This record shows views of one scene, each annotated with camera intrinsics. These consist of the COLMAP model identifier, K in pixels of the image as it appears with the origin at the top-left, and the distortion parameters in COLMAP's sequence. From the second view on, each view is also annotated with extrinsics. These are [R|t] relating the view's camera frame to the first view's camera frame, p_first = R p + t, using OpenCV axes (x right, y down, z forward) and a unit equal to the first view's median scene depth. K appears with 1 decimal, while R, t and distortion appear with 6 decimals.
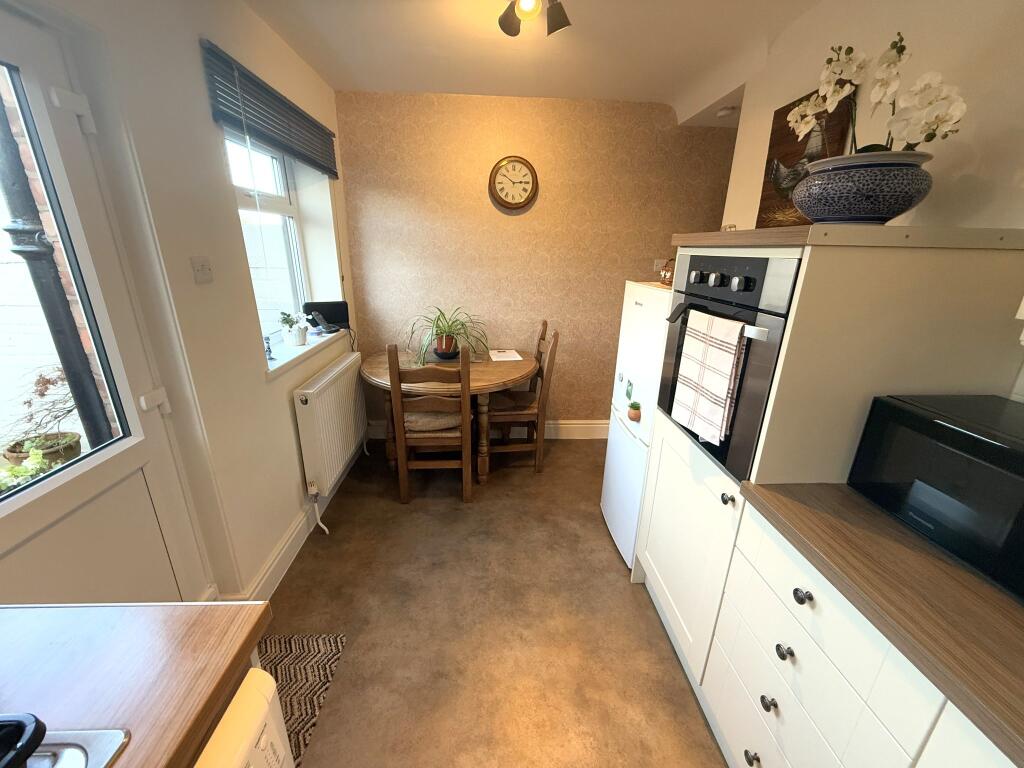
lens RADIAL K [[407.0, 0, 507.6], [0, 407.0, 383.8], [0, 0, 1]] dist [-0.000876, 0.000211]
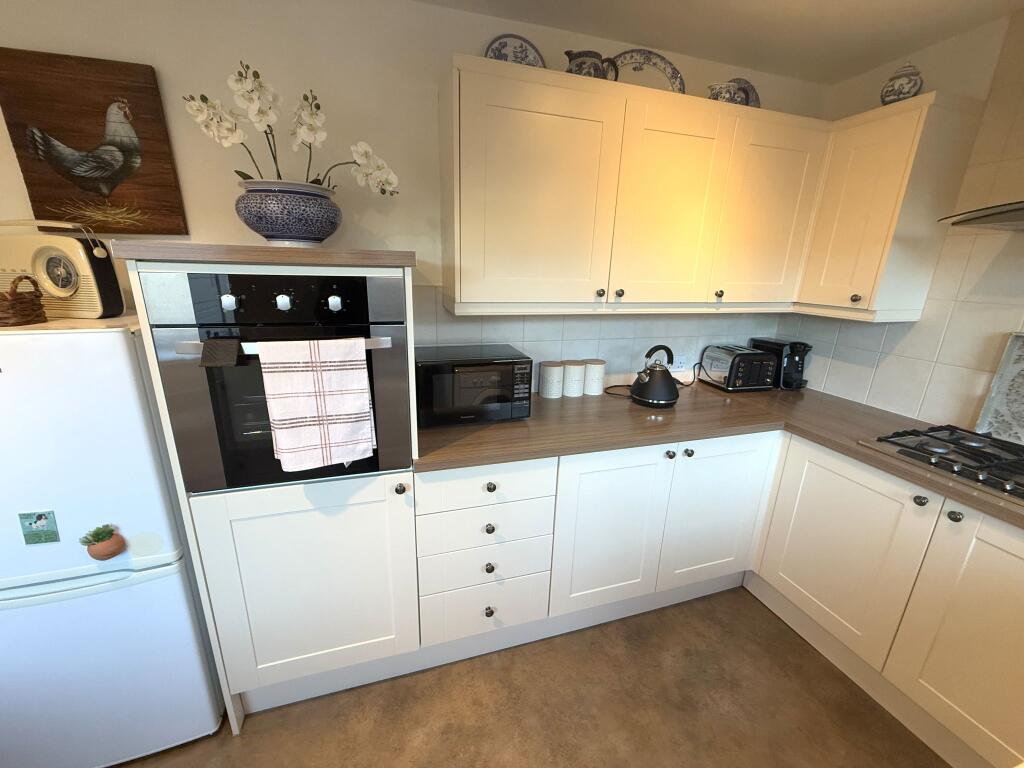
lens RADIAL K [[407.0, 0, 507.6], [0, 407.0, 383.8], [0, 0, 1]] dist [-0.000876, 0.000211]
pose [[-0.254073, -0.291060, 0.922351, -0.460695], [0.276103, 0.892134, 0.357580, -0.279353], [-0.926938, 0.345515, -0.146305, 0.748484]]
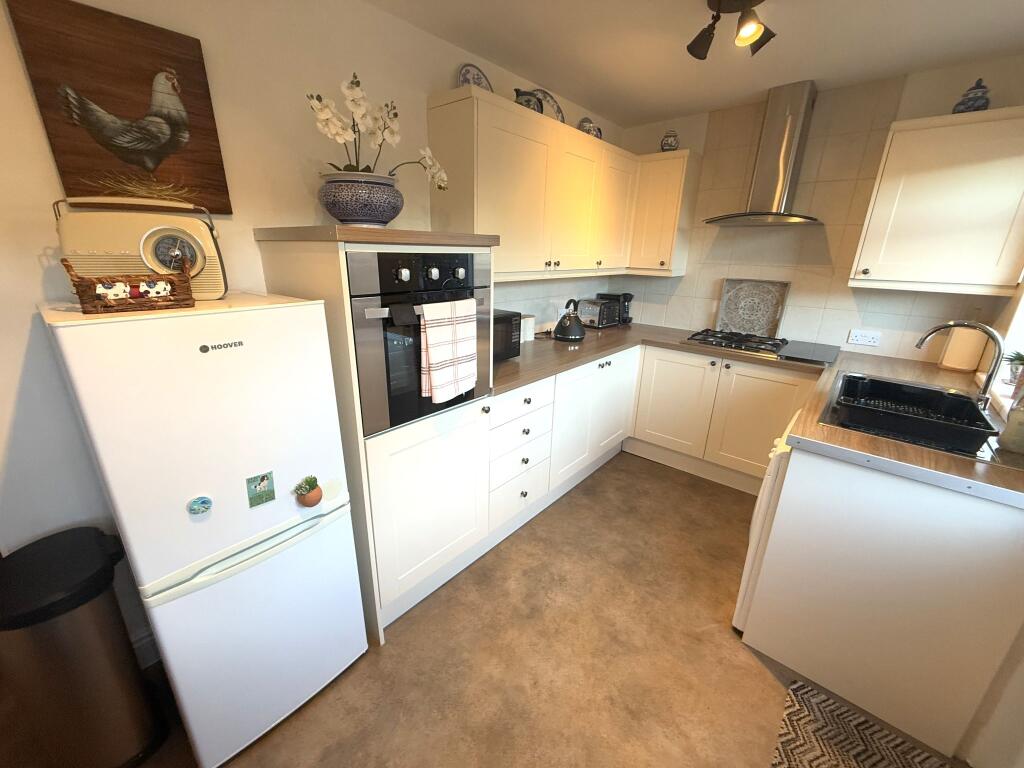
lens RADIAL K [[407.0, 0, 507.6], [0, 407.0, 383.8], [0, 0, 1]] dist [-0.000876, 0.000211]
pose [[-0.722882, -0.247111, 0.645273, -0.467251], [0.185942, 0.829846, 0.526100, -0.566540], [-0.665482, 0.500292, -0.553932, 1.662172]]
